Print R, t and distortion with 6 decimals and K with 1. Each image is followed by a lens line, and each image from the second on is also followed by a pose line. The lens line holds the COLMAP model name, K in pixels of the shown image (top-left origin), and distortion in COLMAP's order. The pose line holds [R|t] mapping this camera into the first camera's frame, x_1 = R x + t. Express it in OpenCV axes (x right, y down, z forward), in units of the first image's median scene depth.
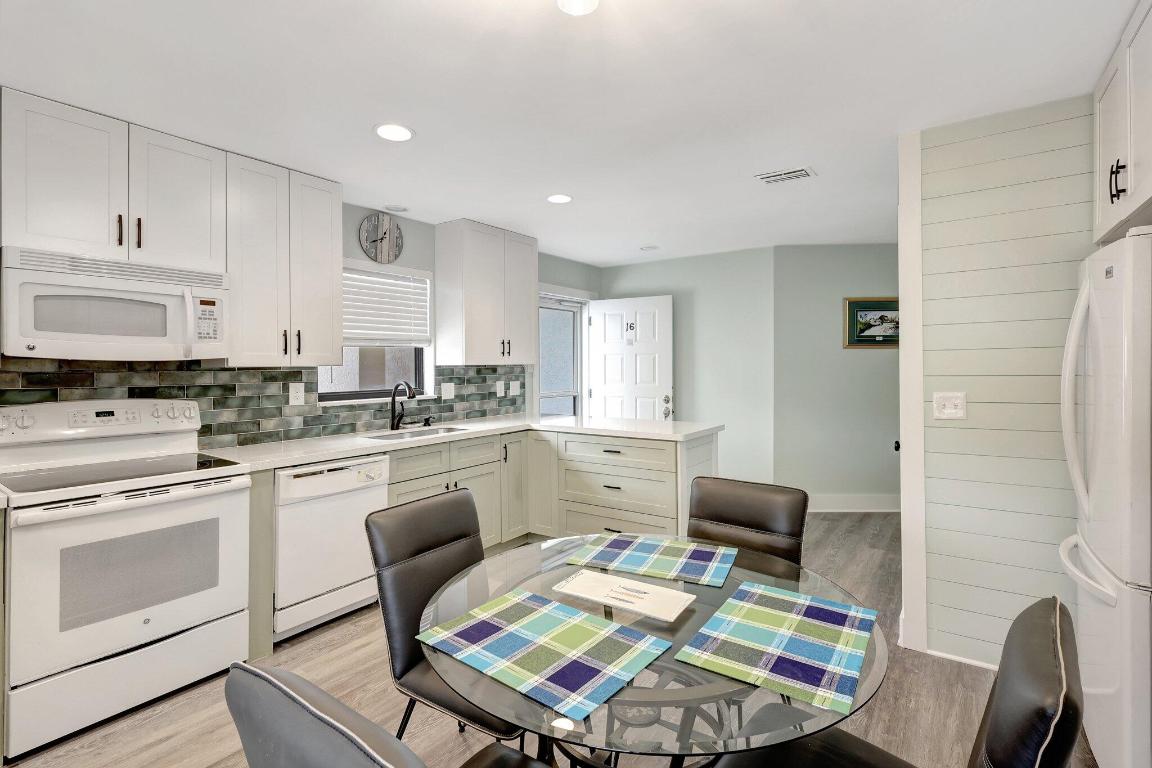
lens RADIAL K [[537.8, 0, 578.3], [0, 537.8, 364.3], [0, 0, 1]] dist [0.000073, 0.000376]
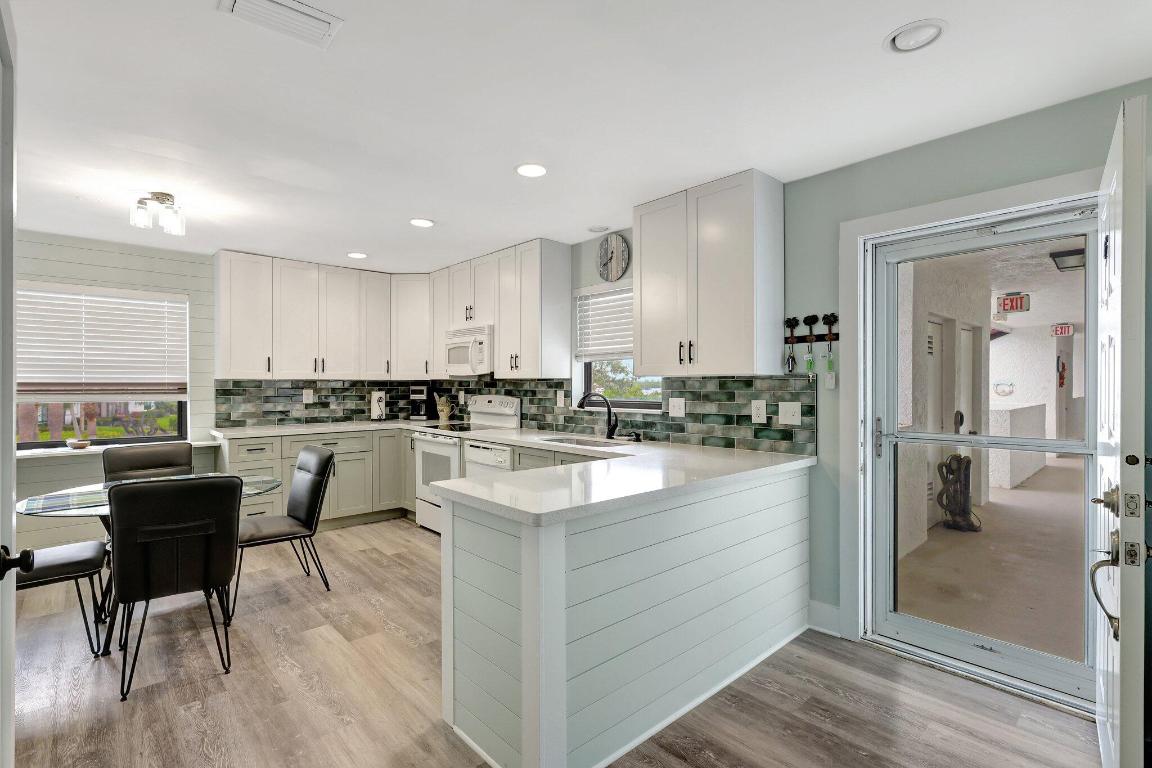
lens RADIAL K [[538.5, 0, 575.6], [0, 538.5, 386.4], [0, 0, 1]] dist [0.000824, 0.000217]
pose [[-0.209930, 0.011569, -0.977648, 0.799471], [0.002741, 0.999933, 0.011244, 0.009107], [0.977713, -0.000319, -0.209948, 1.322634]]
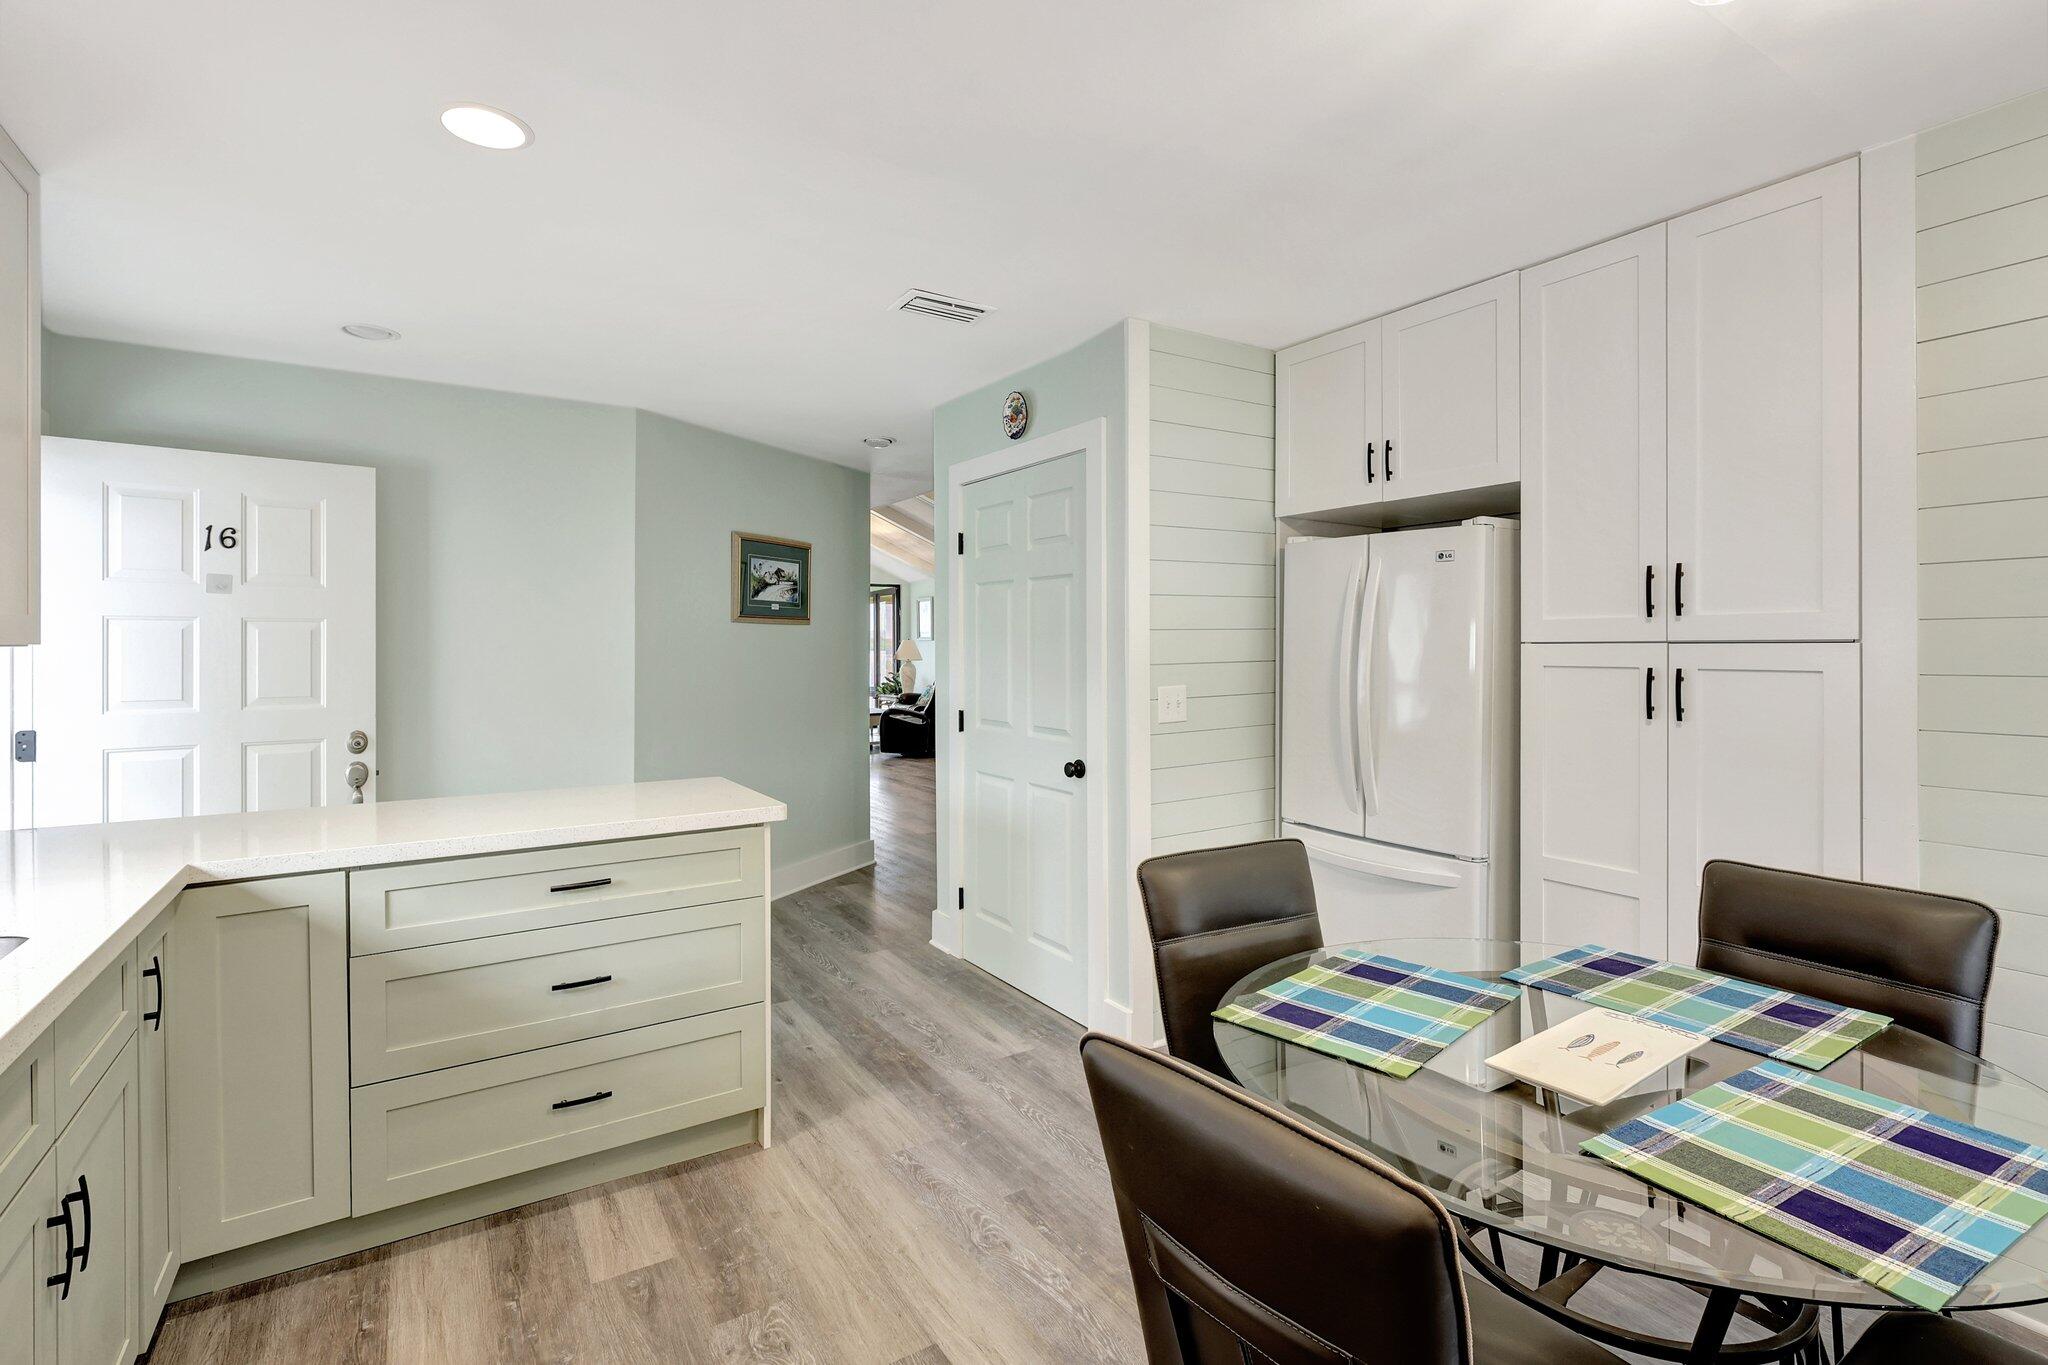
lens RADIAL K [[956.1, 0, 1028.1], [0, 956.1, 647.5], [0, 0, 1]] dist [0.000073, 0.000376]
pose [[0.373714, 0.006159, 0.927524, -0.471268], [0.000375, 0.999977, -0.006792, 0.005930], [-0.927544, 0.002886, 0.373703, 0.523388]]
